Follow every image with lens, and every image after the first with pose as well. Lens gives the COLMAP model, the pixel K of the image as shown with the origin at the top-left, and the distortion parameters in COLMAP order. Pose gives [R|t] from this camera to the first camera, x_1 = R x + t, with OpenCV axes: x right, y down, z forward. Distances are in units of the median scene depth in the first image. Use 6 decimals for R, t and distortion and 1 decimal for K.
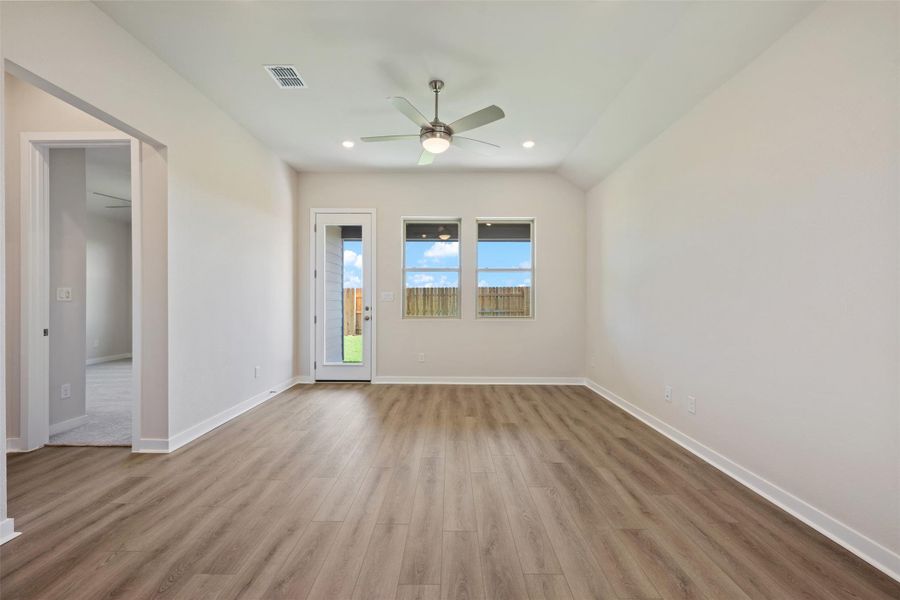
lens RADIAL K [[357.9, 0, 445.0], [0, 357.9, 300.7], [0, 0, 1]] dist [-0.001051, 0.000057]
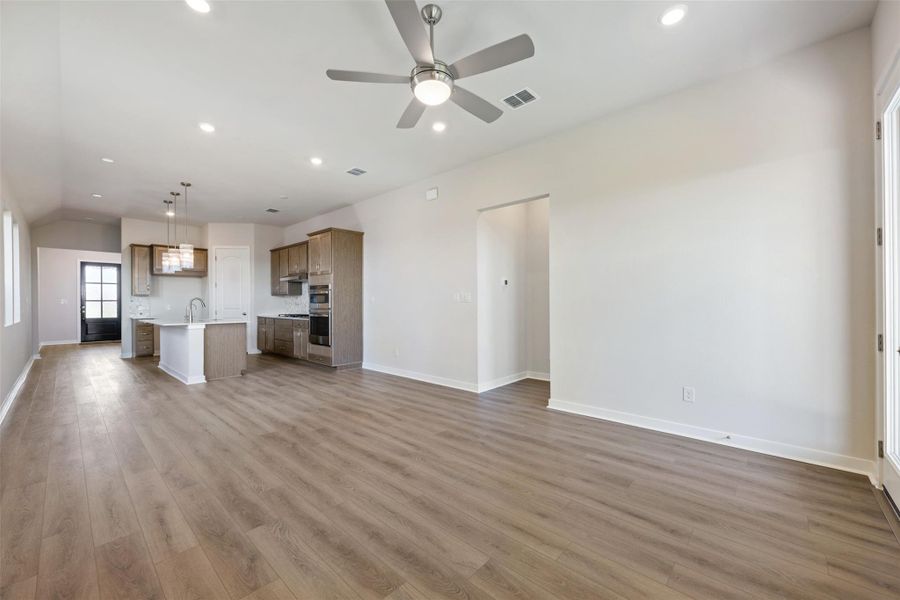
lens RADIAL K [[357.9, 0, 445.0], [0, 357.9, 300.7], [0, 0, 1]] dist [-0.001051, 0.000057]
pose [[-0.673997, -0.003375, -0.738726, 0.598331], [0.002548, 0.999973, -0.006894, 0.008163], [0.738730, -0.006529, -0.673970, 1.782722]]
